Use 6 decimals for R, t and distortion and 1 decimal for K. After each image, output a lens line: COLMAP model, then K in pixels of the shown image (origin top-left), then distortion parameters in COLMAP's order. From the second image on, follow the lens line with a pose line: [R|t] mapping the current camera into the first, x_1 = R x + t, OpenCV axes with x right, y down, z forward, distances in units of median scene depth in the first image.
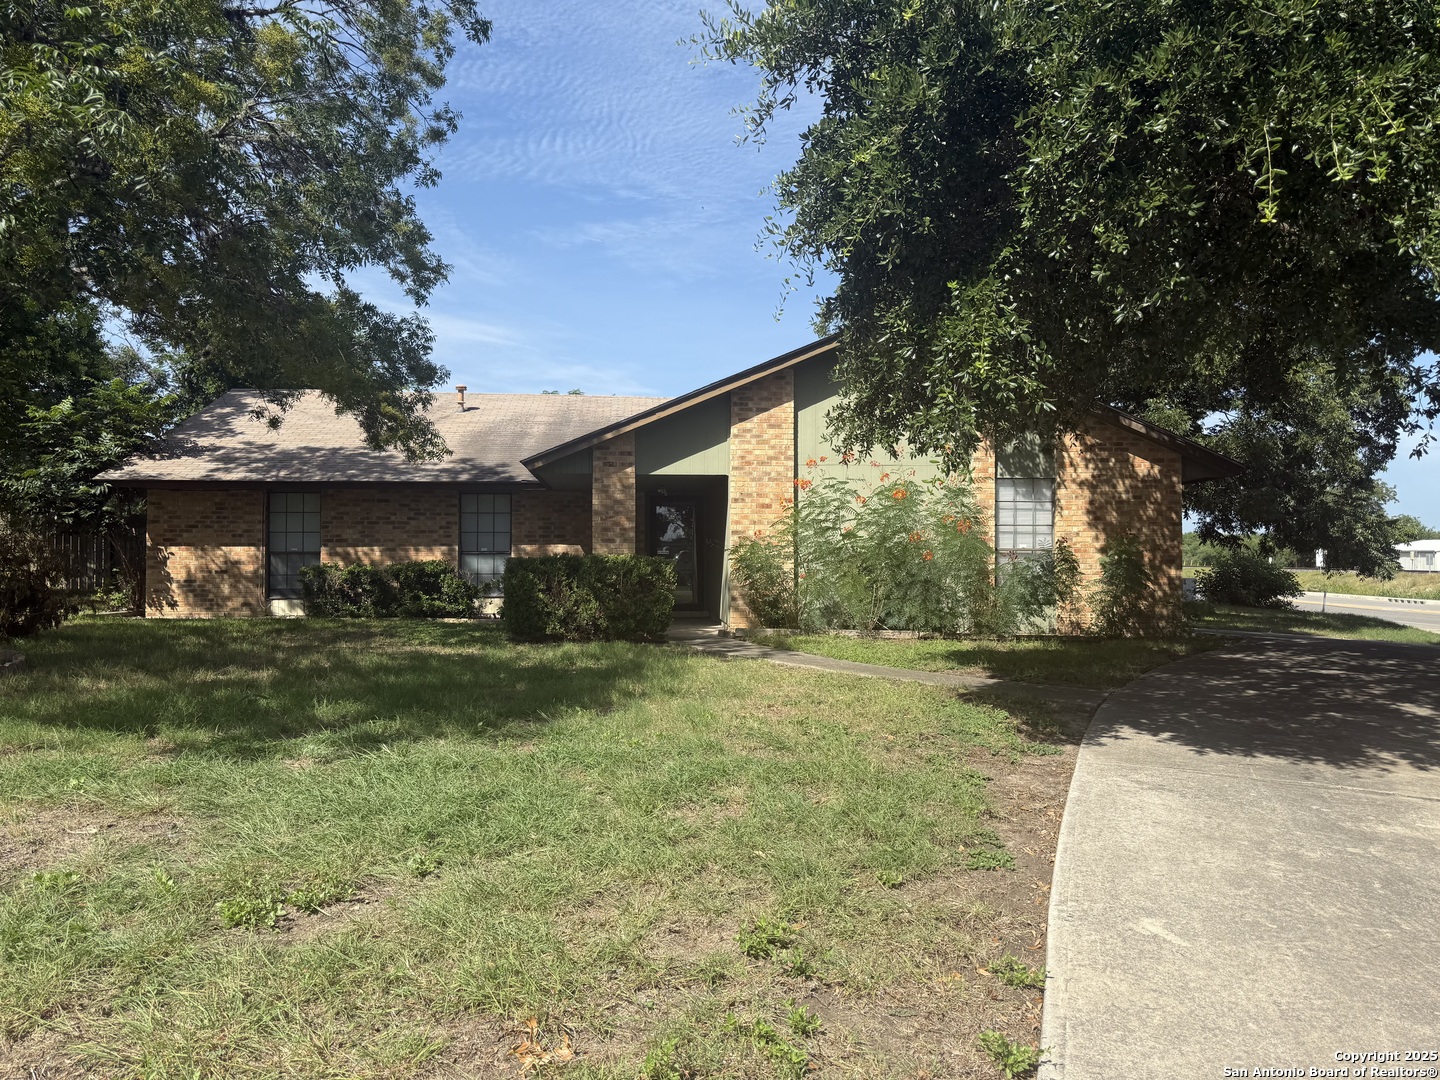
lens RADIAL K [[1011.7, 0, 719.7], [0, 1011.7, 536.7], [0, 0, 1]] dist [0.004229, 0.004611]
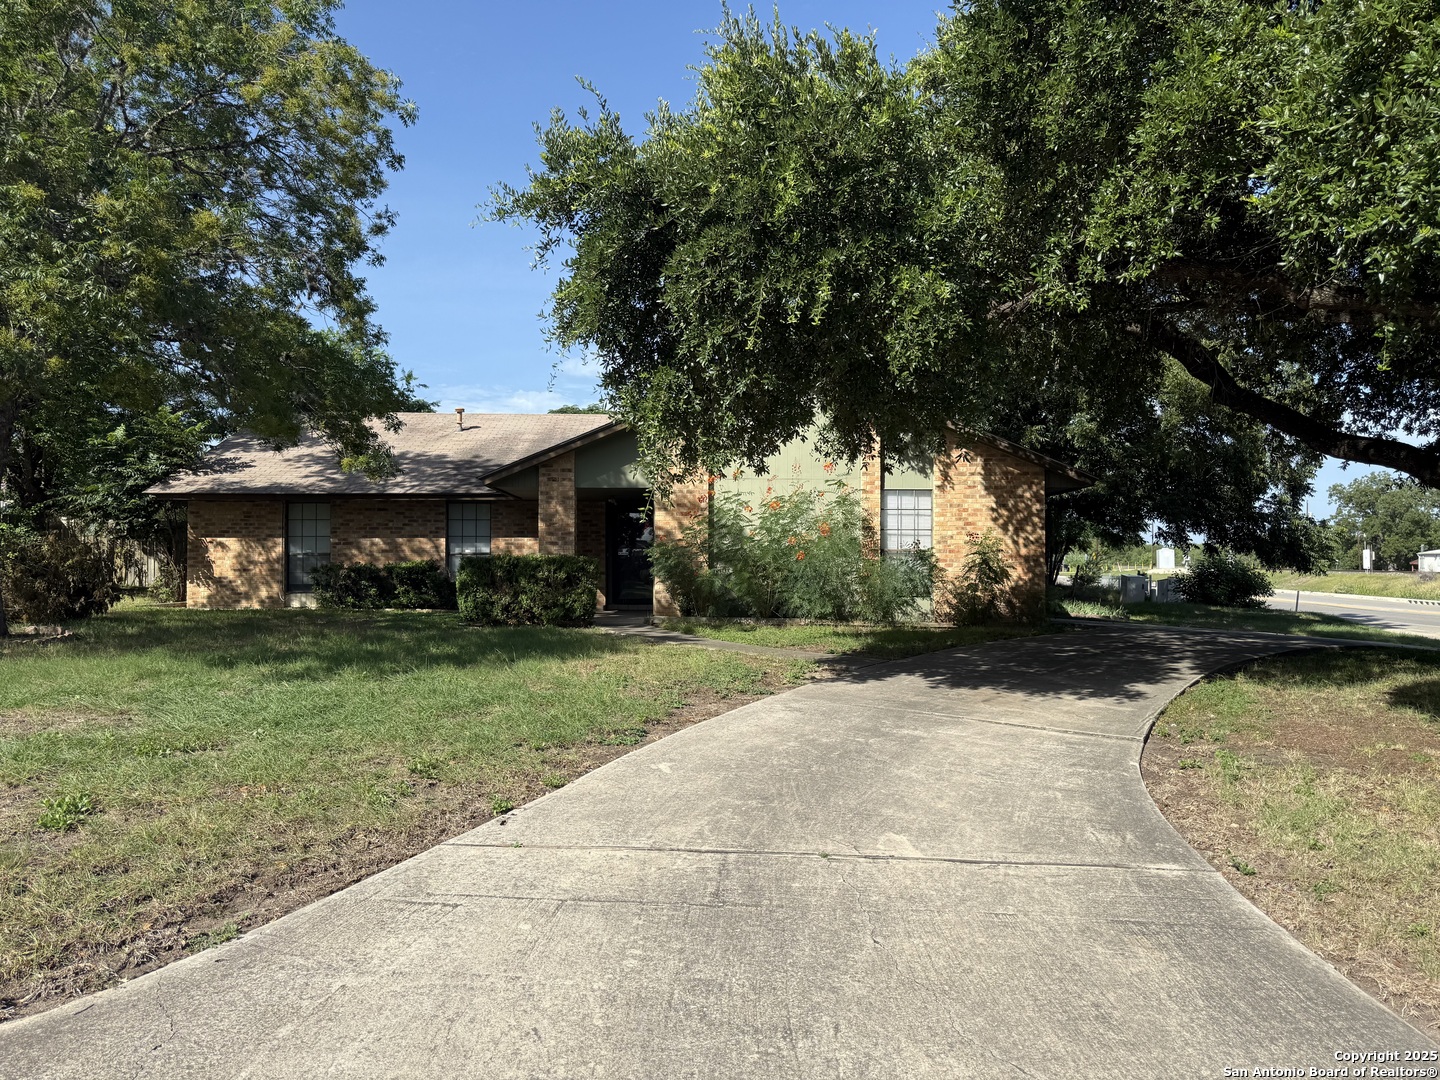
lens RADIAL K [[1002.8, 0, 720.5], [0, 1002.8, 542.6], [0, 0, 1]] dist [-0.007129, -0.003887]
pose [[0.998649, -0.001816, -0.051934, 0.148174], [0.001943, 0.999995, 0.002389, 0.000599], [0.051930, -0.002487, 0.998648, -0.170575]]
